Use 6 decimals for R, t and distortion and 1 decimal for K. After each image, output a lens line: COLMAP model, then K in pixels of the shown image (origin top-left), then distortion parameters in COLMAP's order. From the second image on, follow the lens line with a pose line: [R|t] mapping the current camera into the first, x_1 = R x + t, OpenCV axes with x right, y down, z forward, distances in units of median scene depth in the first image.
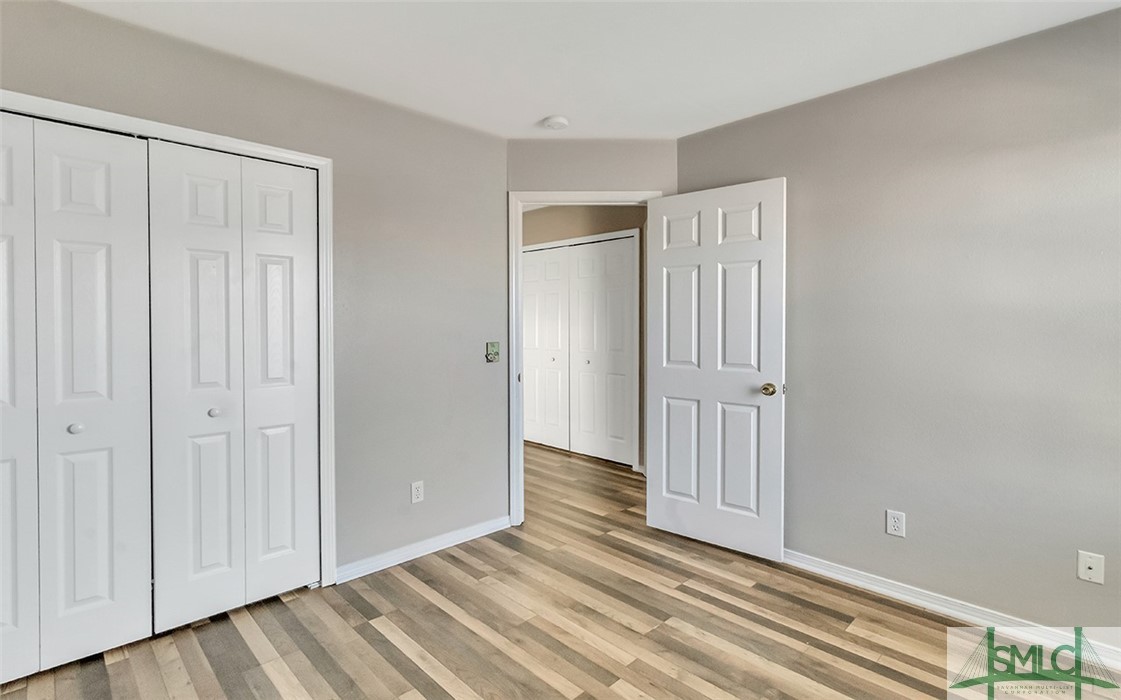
lens RADIAL K [[528.0, 0, 562.9], [0, 528.0, 335.5], [0, 0, 1]] dist [0.001608, -0.000073]
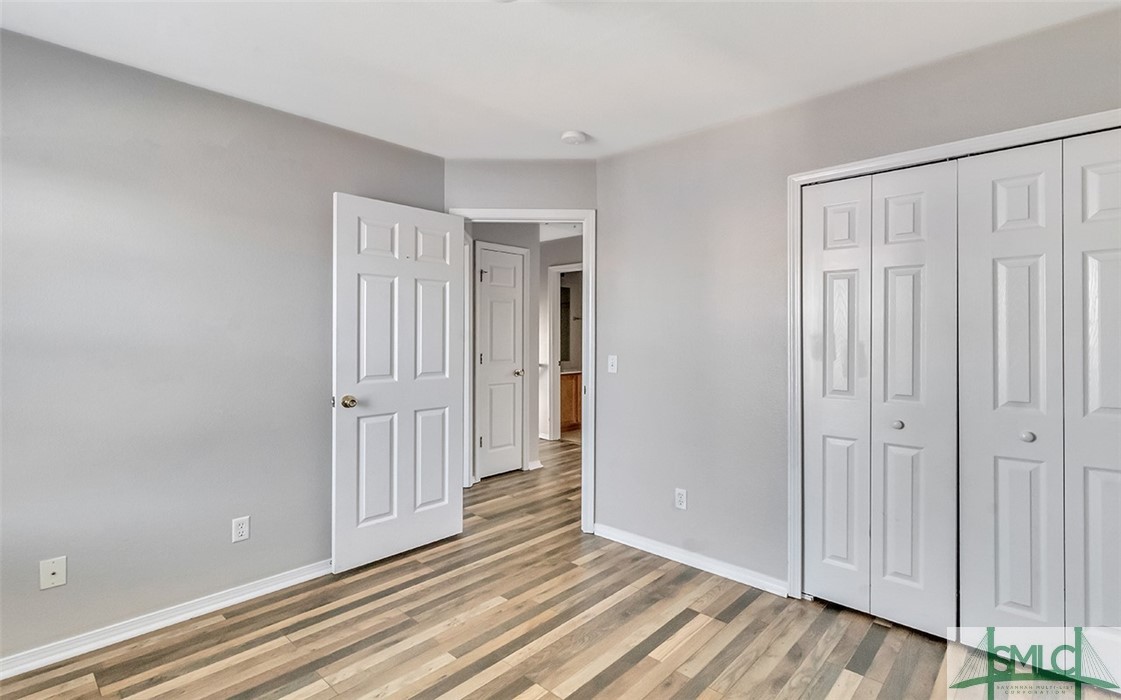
lens RADIAL K [[528.0, 0, 562.9], [0, 528.0, 335.5], [0, 0, 1]] dist [0.001608, -0.000073]
pose [[0.040076, -0.002185, -0.999194, 0.463080], [-0.017550, 0.999842, -0.002891, -0.012213], [0.999042, 0.017652, 0.040032, 0.435640]]
